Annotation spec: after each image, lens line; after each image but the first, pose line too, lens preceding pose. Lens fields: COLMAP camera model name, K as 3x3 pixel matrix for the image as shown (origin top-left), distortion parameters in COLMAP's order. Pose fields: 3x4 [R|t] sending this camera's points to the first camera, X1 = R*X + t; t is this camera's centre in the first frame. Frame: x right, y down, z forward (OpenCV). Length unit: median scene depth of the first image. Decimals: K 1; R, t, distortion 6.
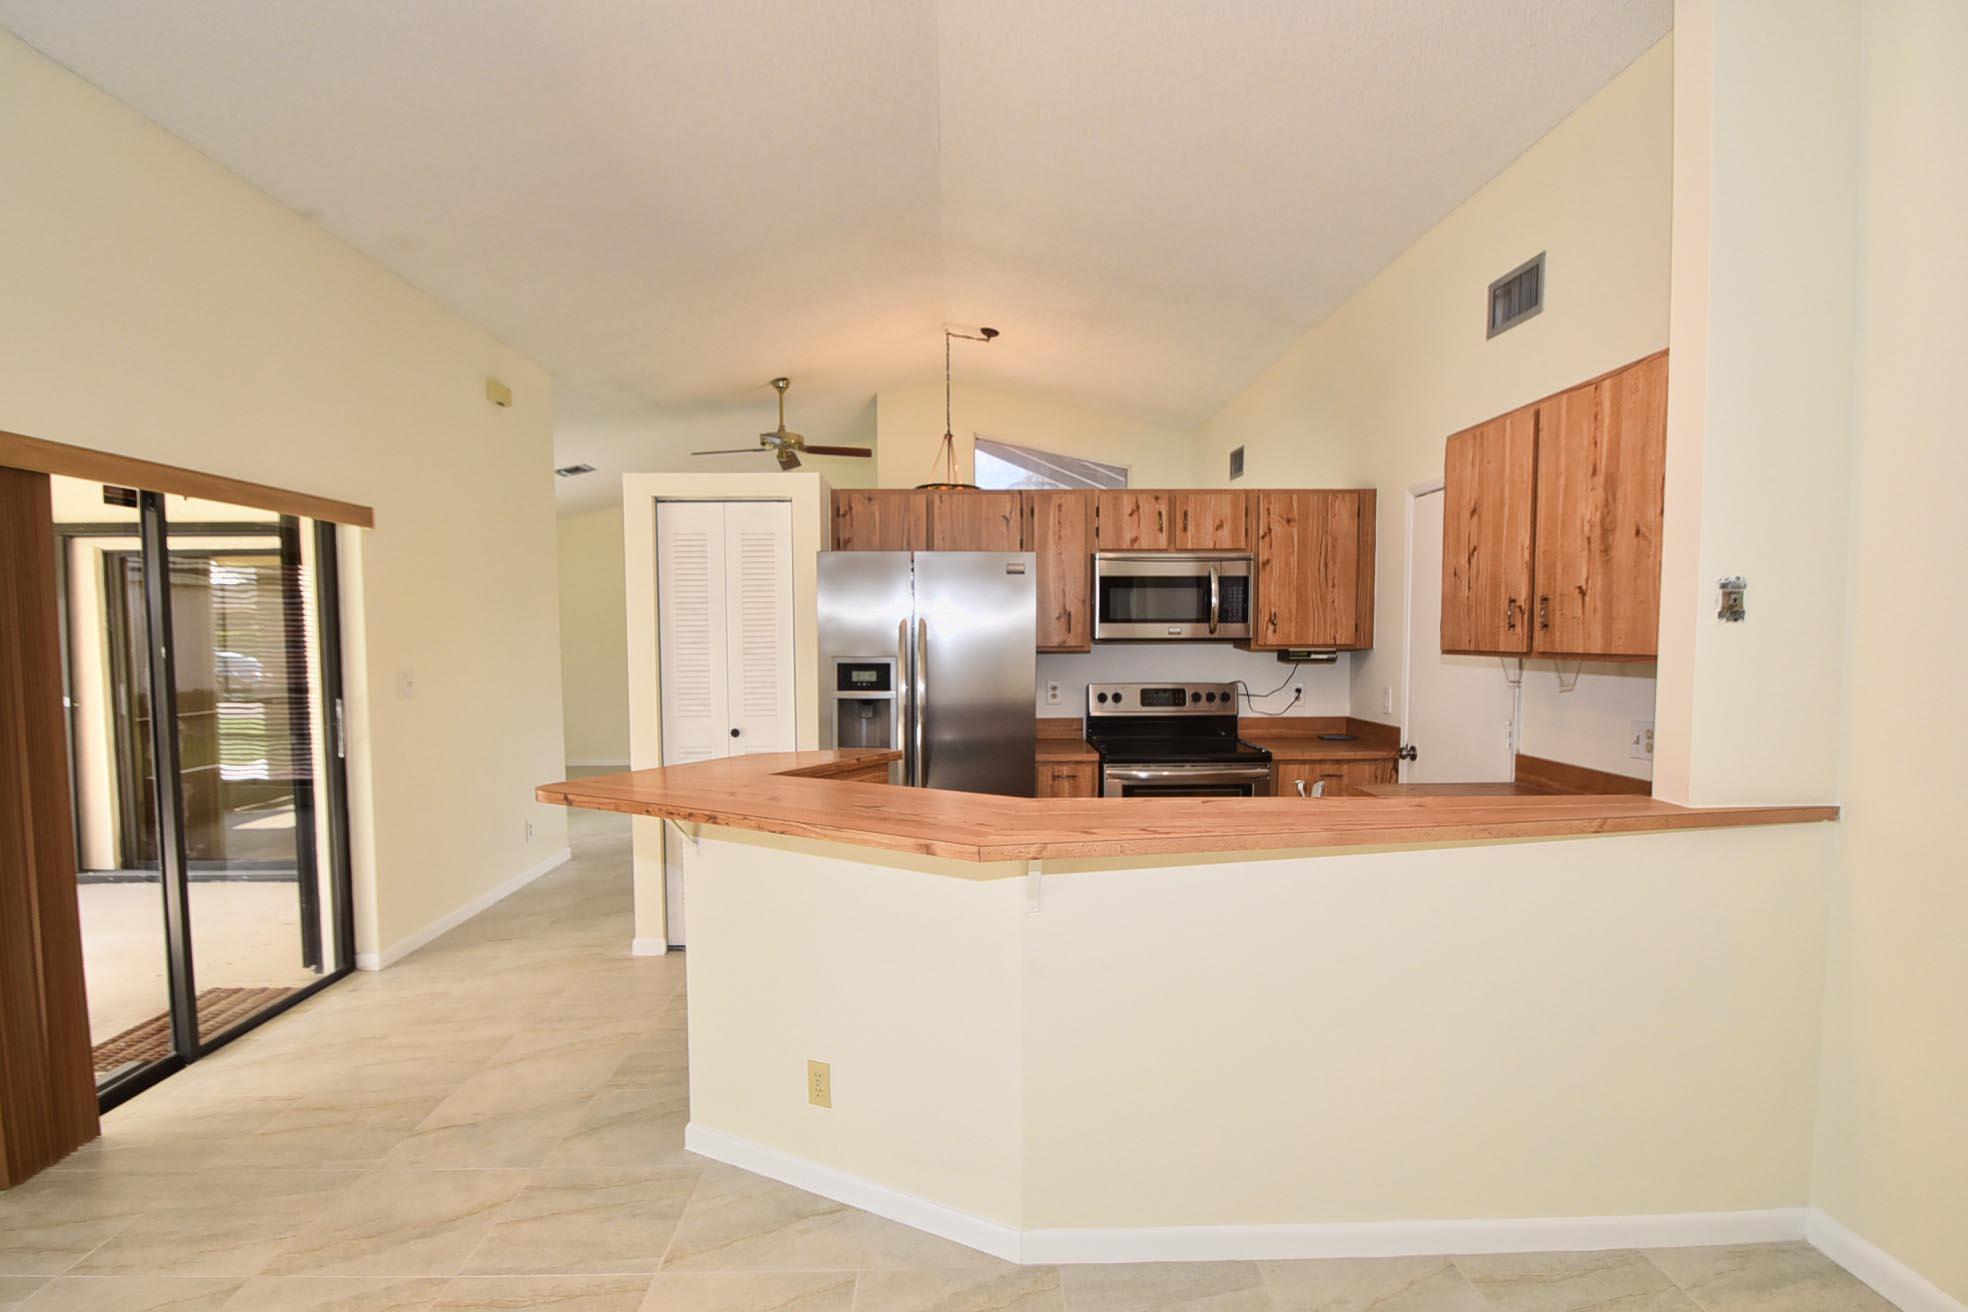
lens RADIAL K [[979.6, 0, 983.2], [0, 979.6, 699.5], [0, 0, 1]] dist [-0.017963, -0.005090]
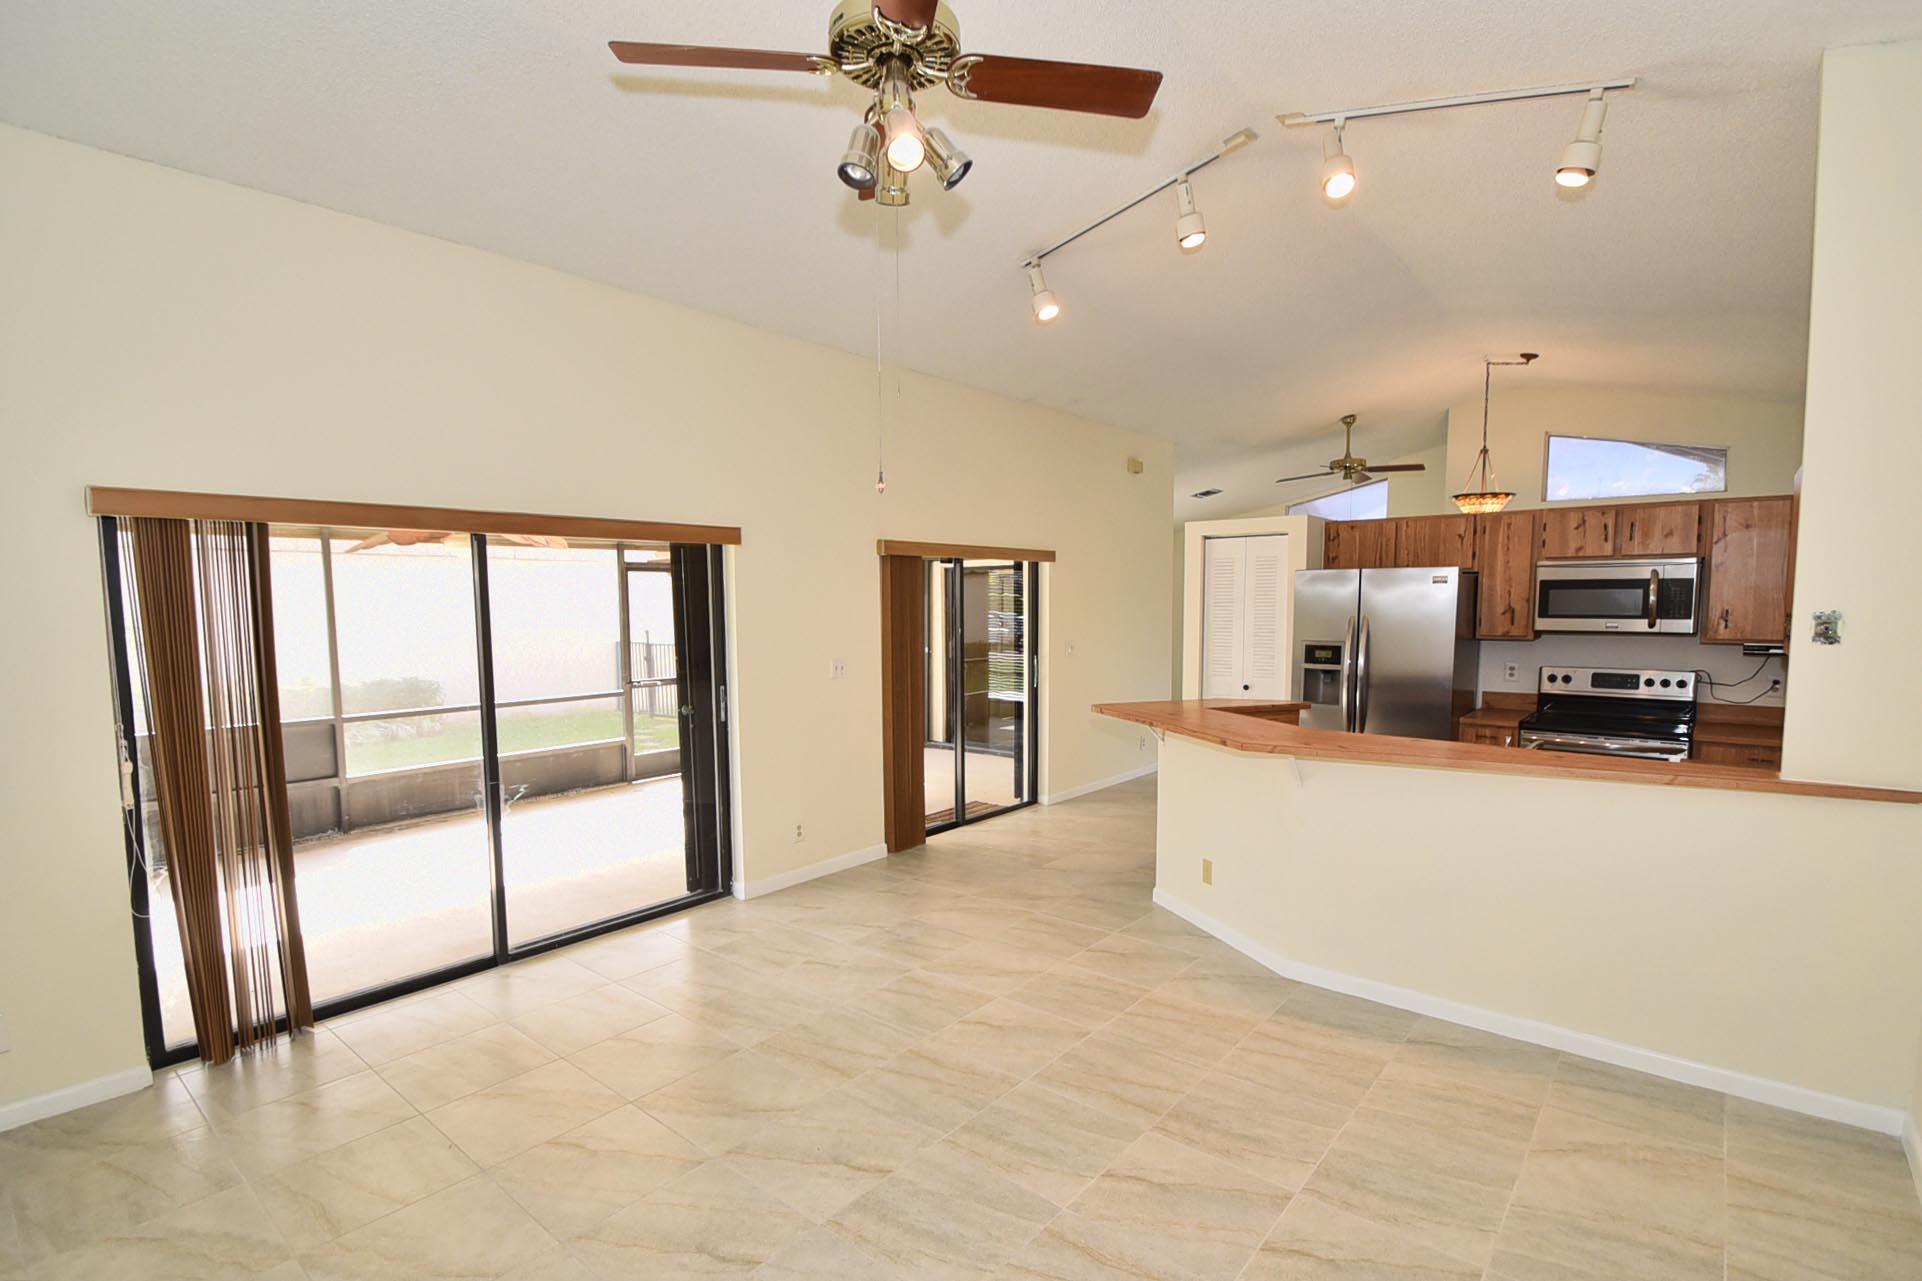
lens RADIAL K [[887.7, 0, 964.3], [0, 887.7, 677.4], [0, 0, 1]] dist [0.003131, -0.014059]
pose [[0.748822, 0.056032, -0.660398, 0.332064], [-0.041637, 0.998429, 0.037500, -0.014895], [0.661462, -0.000583, 0.749979, -0.336373]]
